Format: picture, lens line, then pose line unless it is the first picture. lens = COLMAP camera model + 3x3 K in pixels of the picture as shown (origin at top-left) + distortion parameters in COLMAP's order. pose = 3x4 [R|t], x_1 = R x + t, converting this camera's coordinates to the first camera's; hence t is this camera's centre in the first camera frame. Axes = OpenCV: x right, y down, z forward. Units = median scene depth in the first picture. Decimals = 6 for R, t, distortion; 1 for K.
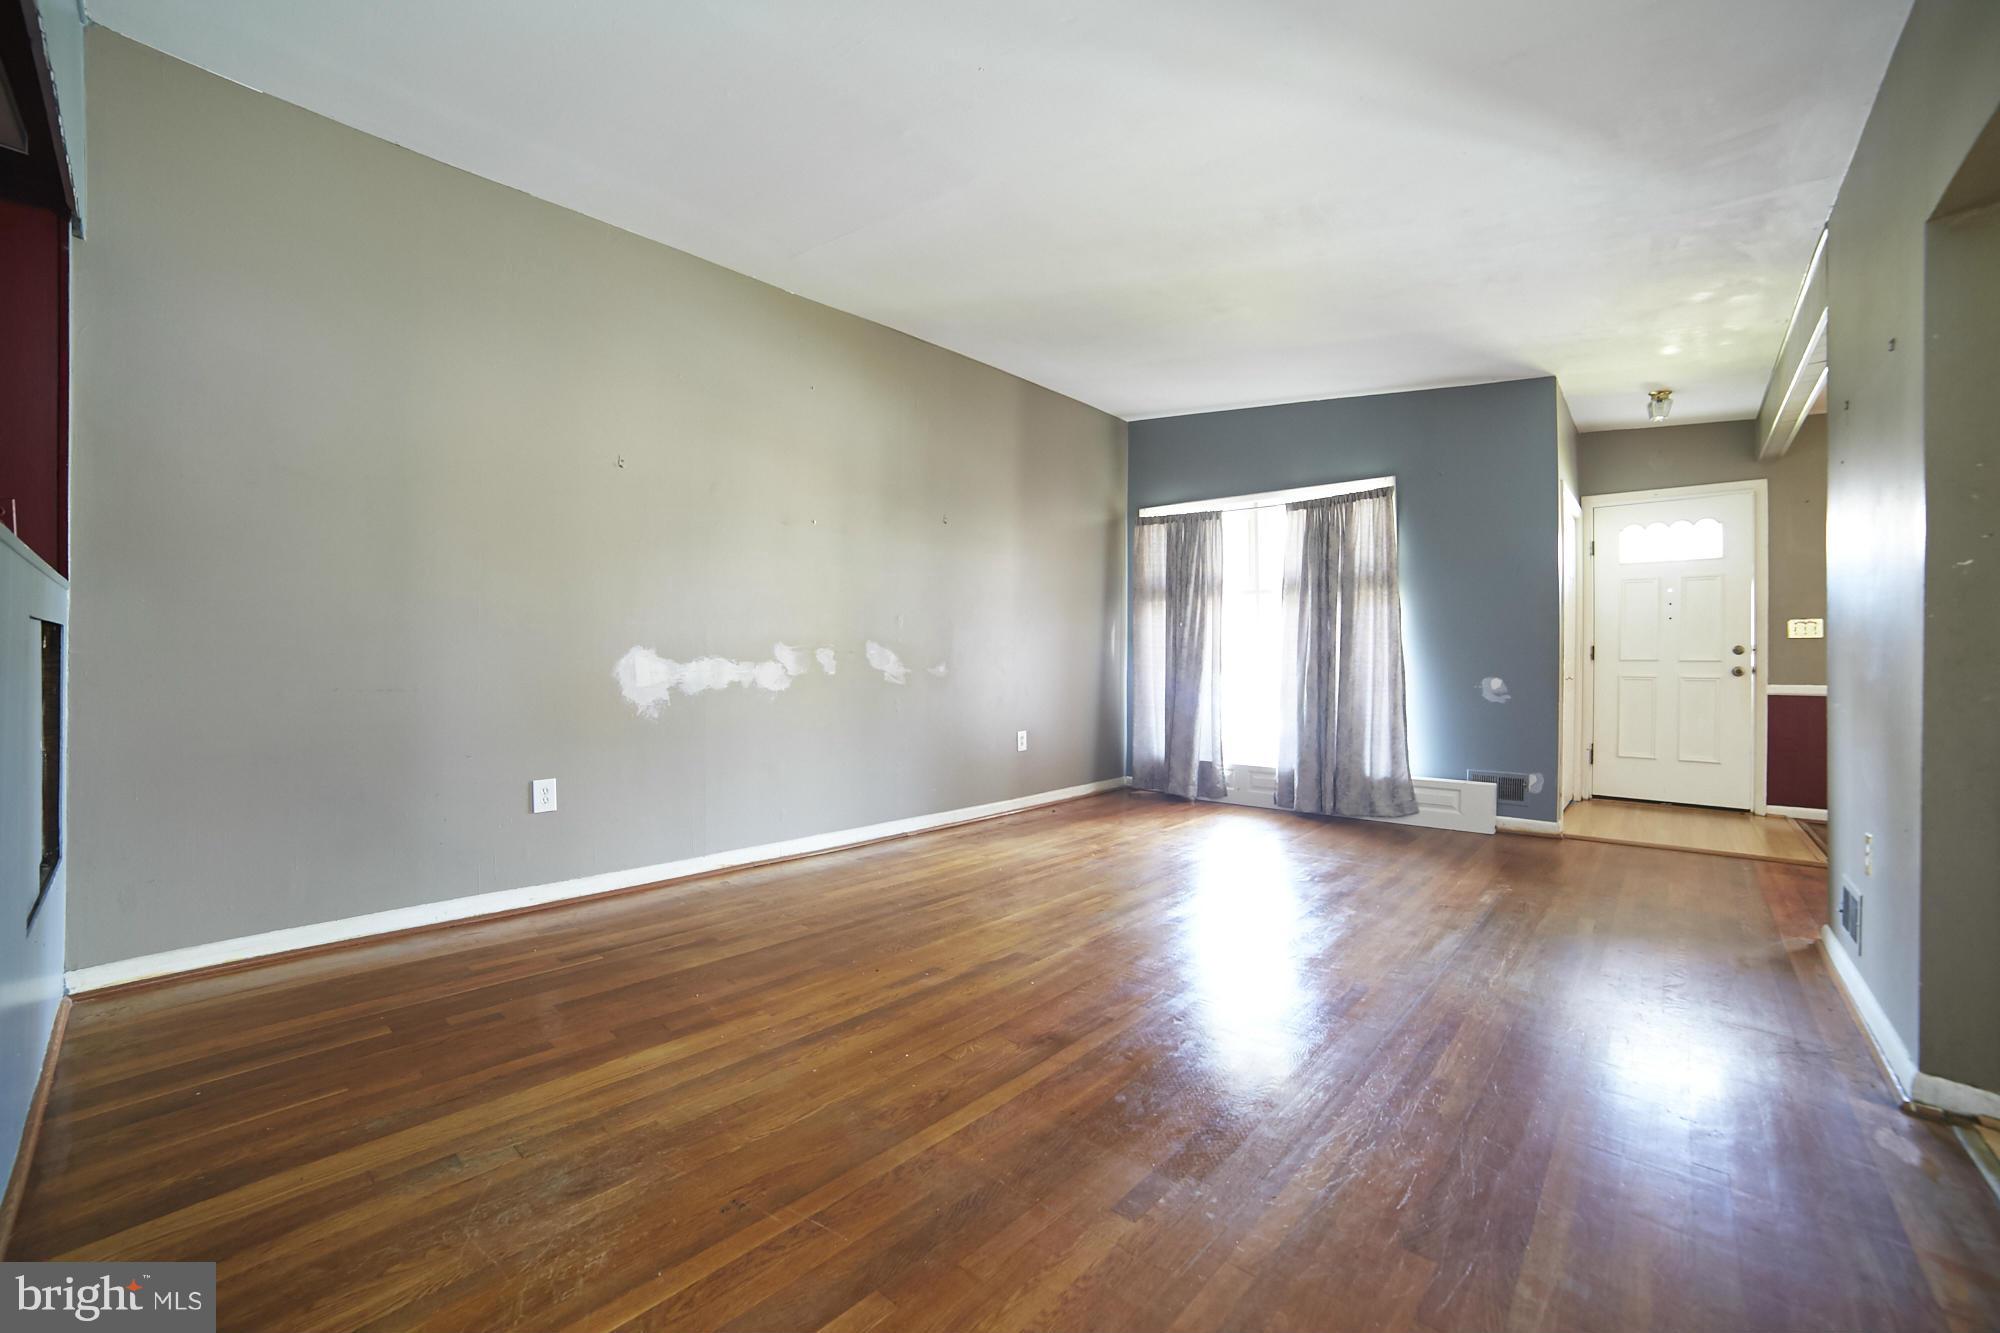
lens RADIAL K [[815.7, 0, 995.4], [0, 815.7, 653.5], [0, 0, 1]] dist [-0.108247, 0.036615]
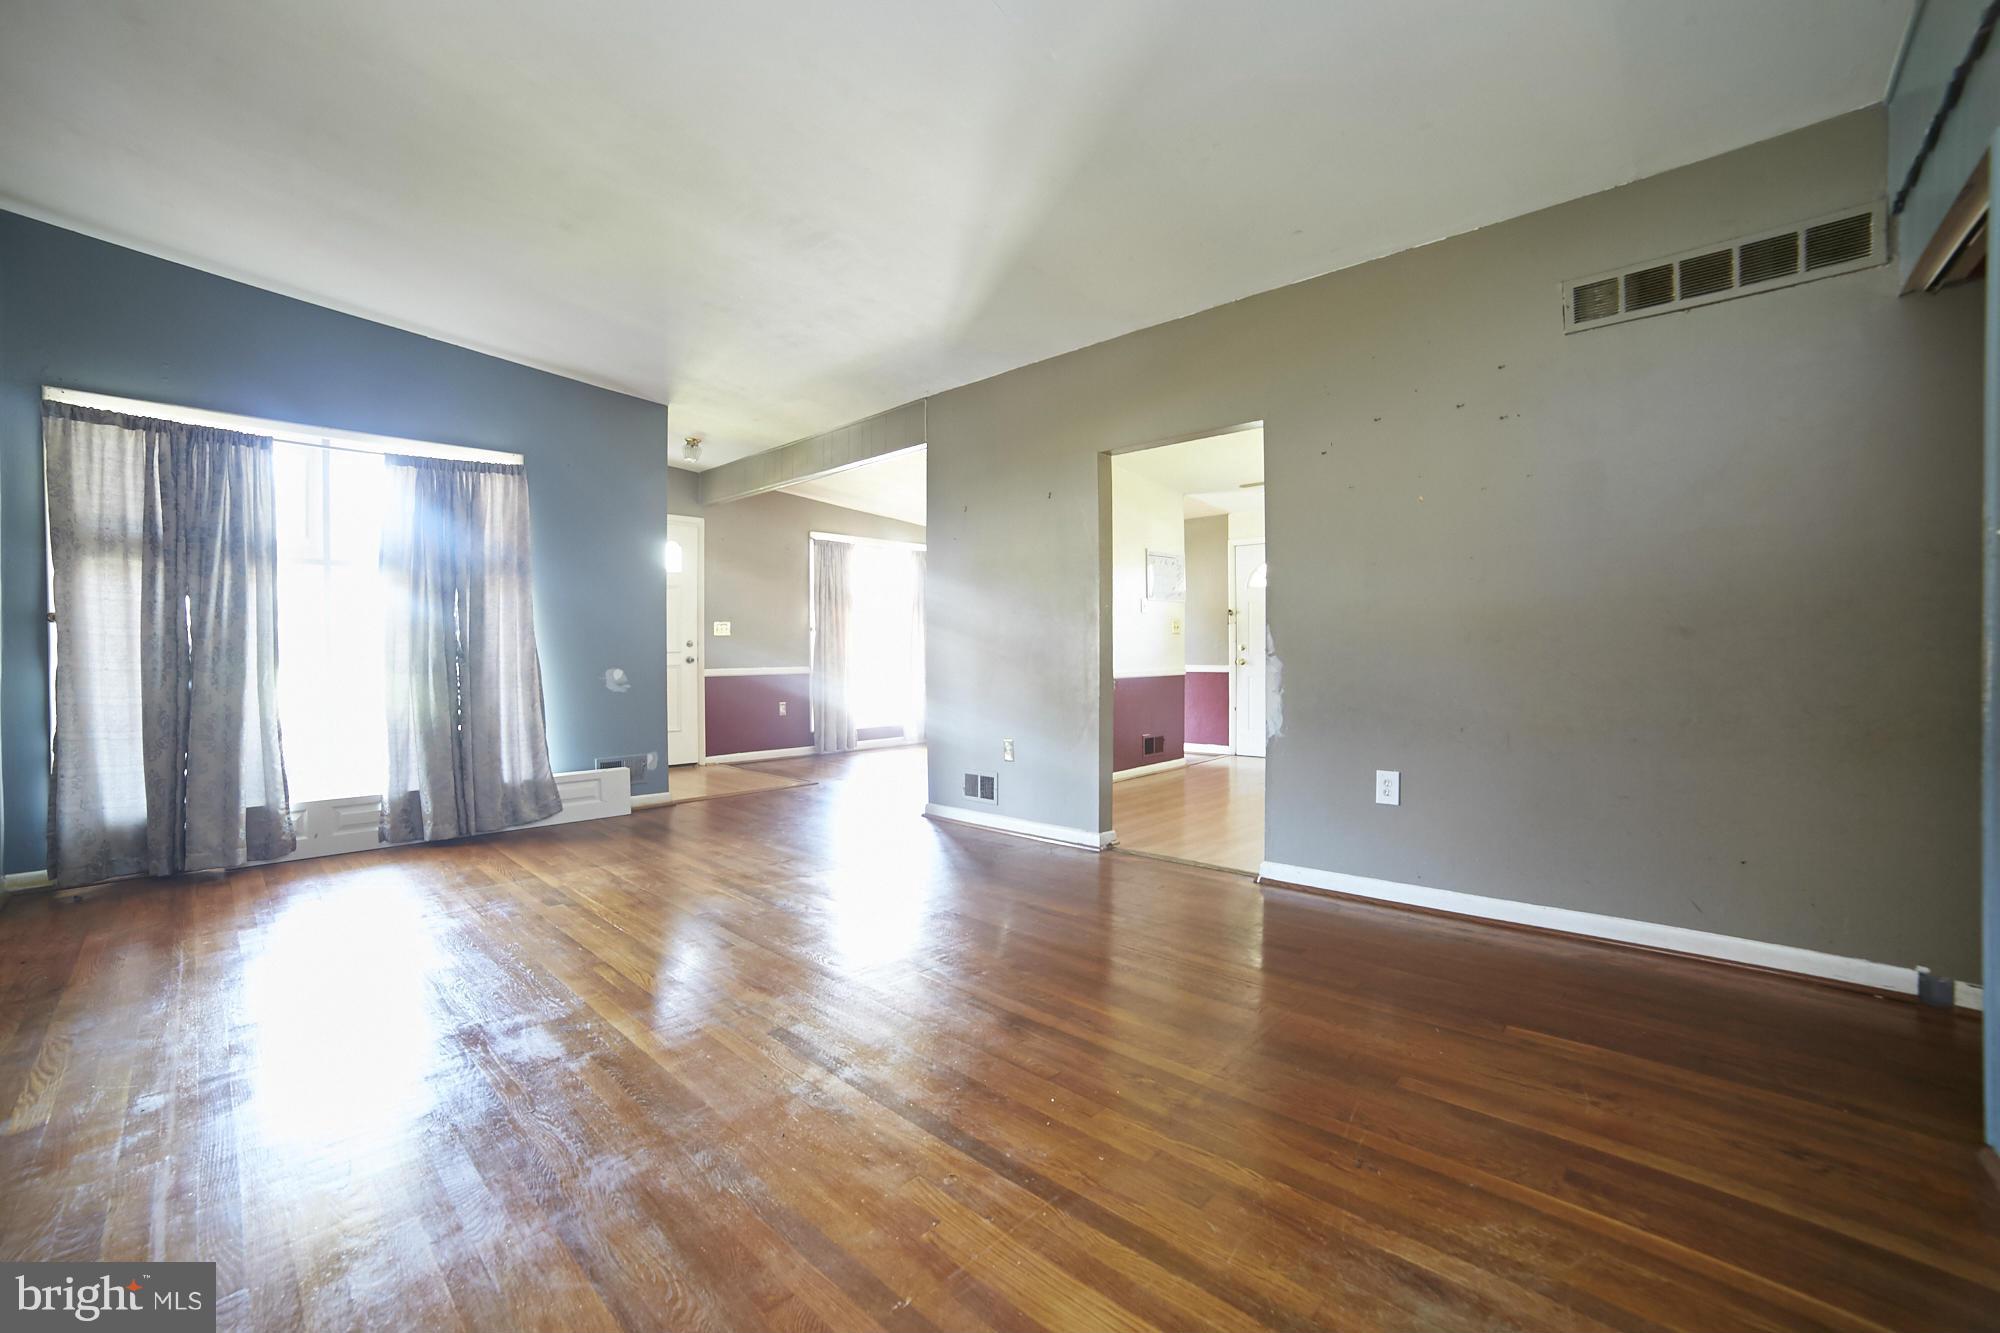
lens RADIAL K [[801.6, 0, 994.0], [0, 801.6, 655.8], [0, 0, 1]] dist [-0.032823, 0.000182]
pose [[0.048190, -0.011117, 0.998776, -0.398884], [-0.000776, 0.999937, 0.011167, 0.000172], [-0.998838, -0.001313, 0.048178, 0.405946]]
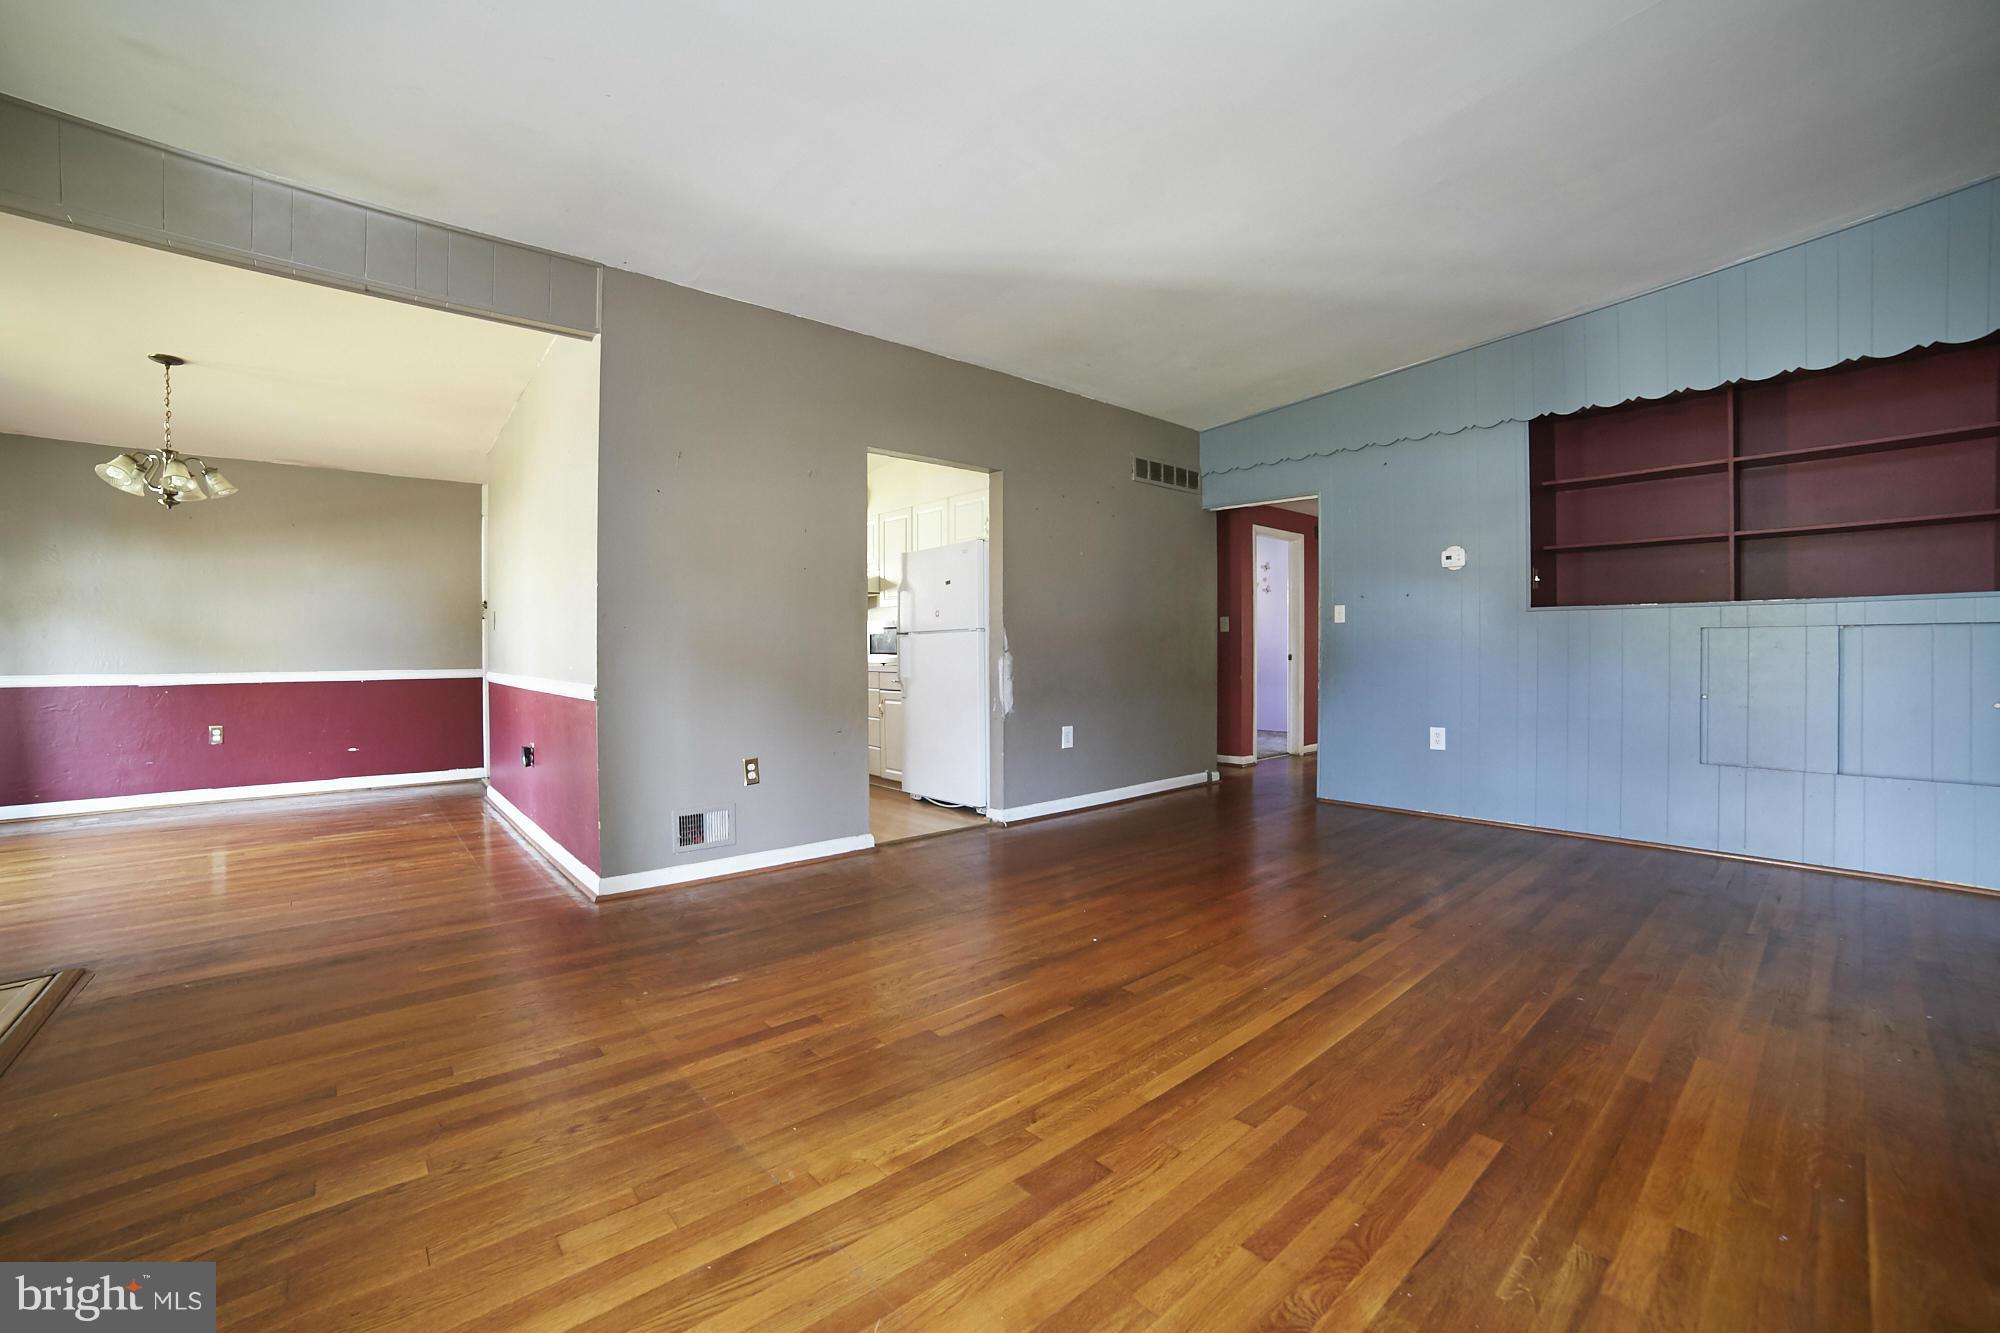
lens RADIAL K [[815.7, 0, 995.4], [0, 815.7, 653.5], [0, 0, 1]] dist [-0.108247, 0.036615]
pose [[-0.983950, -0.003256, 0.178413, 0.171855], [-0.003130, 0.999995, 0.000991, 0.009215], [-0.178415, 0.000416, -0.983955, 1.138551]]
